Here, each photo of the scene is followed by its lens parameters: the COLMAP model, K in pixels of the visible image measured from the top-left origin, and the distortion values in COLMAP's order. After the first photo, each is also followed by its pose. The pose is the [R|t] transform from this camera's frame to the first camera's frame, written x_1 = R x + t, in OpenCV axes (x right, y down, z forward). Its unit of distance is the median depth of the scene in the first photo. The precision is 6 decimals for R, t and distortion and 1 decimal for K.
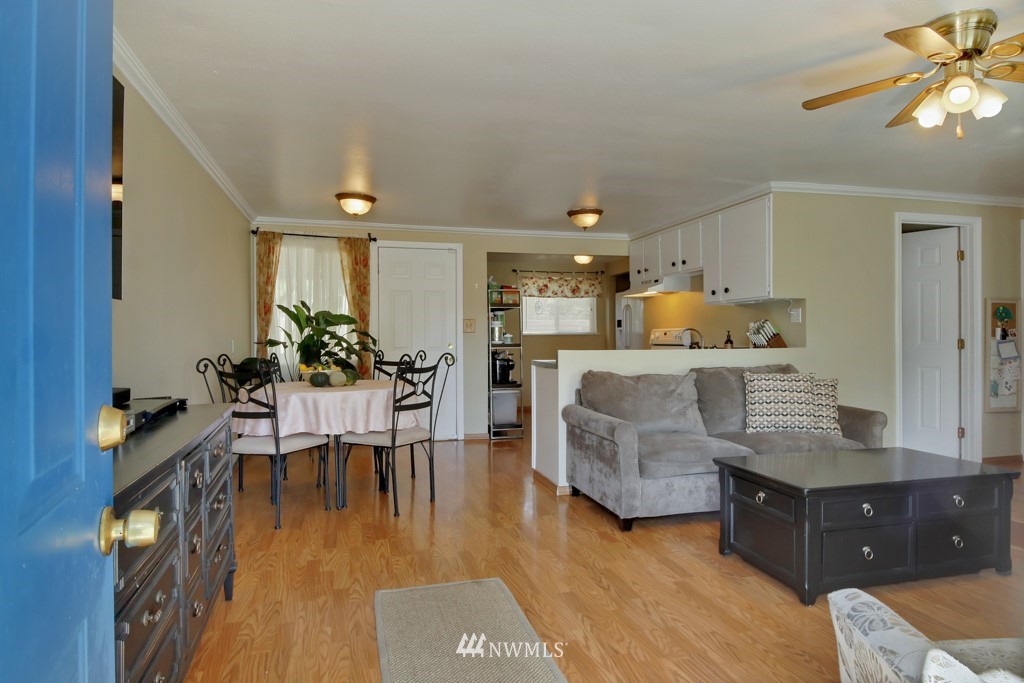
lens RADIAL K [[617.7, 0, 522.5], [0, 617.7, 336.4], [0, 0, 1]] dist [0.016262, -0.041934]
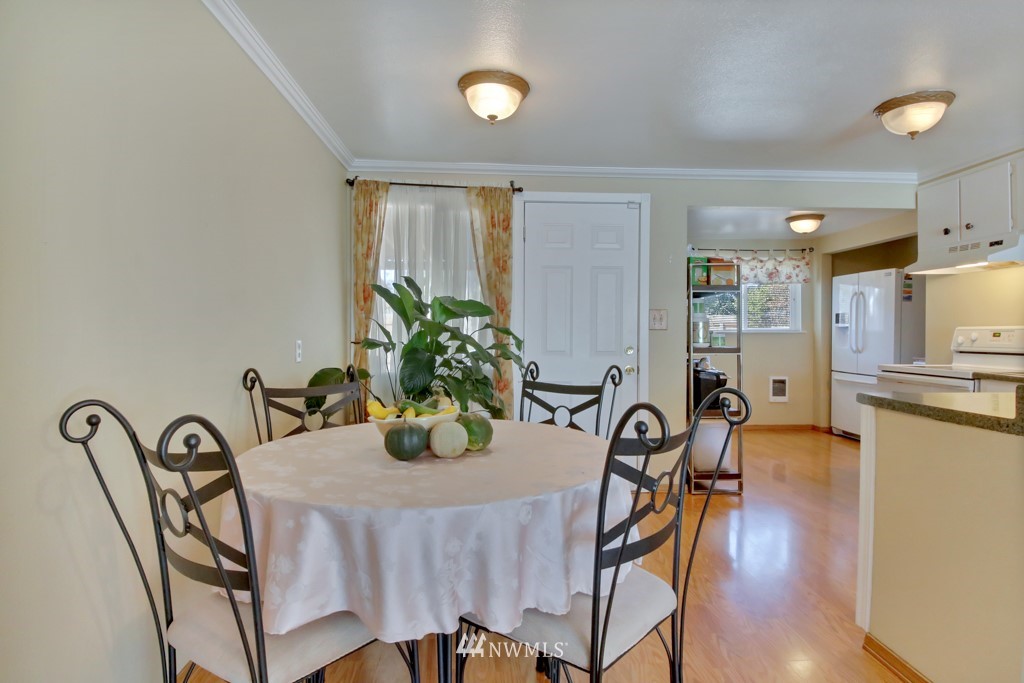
lens RADIAL K [[546.6, 0, 501.1], [0, 546.6, 338.9], [0, 0, 1]] dist [0.007219, -0.029079]
pose [[0.969795, 0.012032, -0.243623, -0.132574], [-0.008563, 0.999846, 0.015294, -0.005062], [0.243770, -0.012746, 0.969749, 0.493877]]
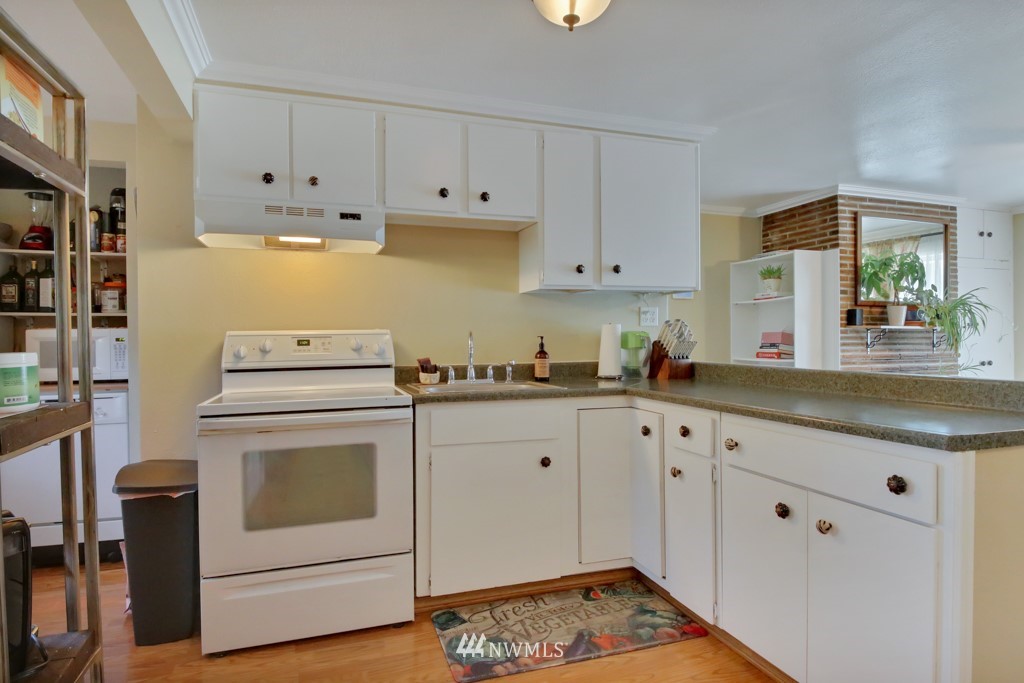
lens RADIAL K [[558.3, 0, 512.0], [0, 558.3, 341.5], [0, 0, 1]] dist [0.012898, -0.028957]
pose [[-0.045557, -0.000368, 0.998962, -0.205555], [0.007833, 0.999969, 0.000726, -0.004967], [-0.998931, 0.007858, -0.045552, 1.122991]]
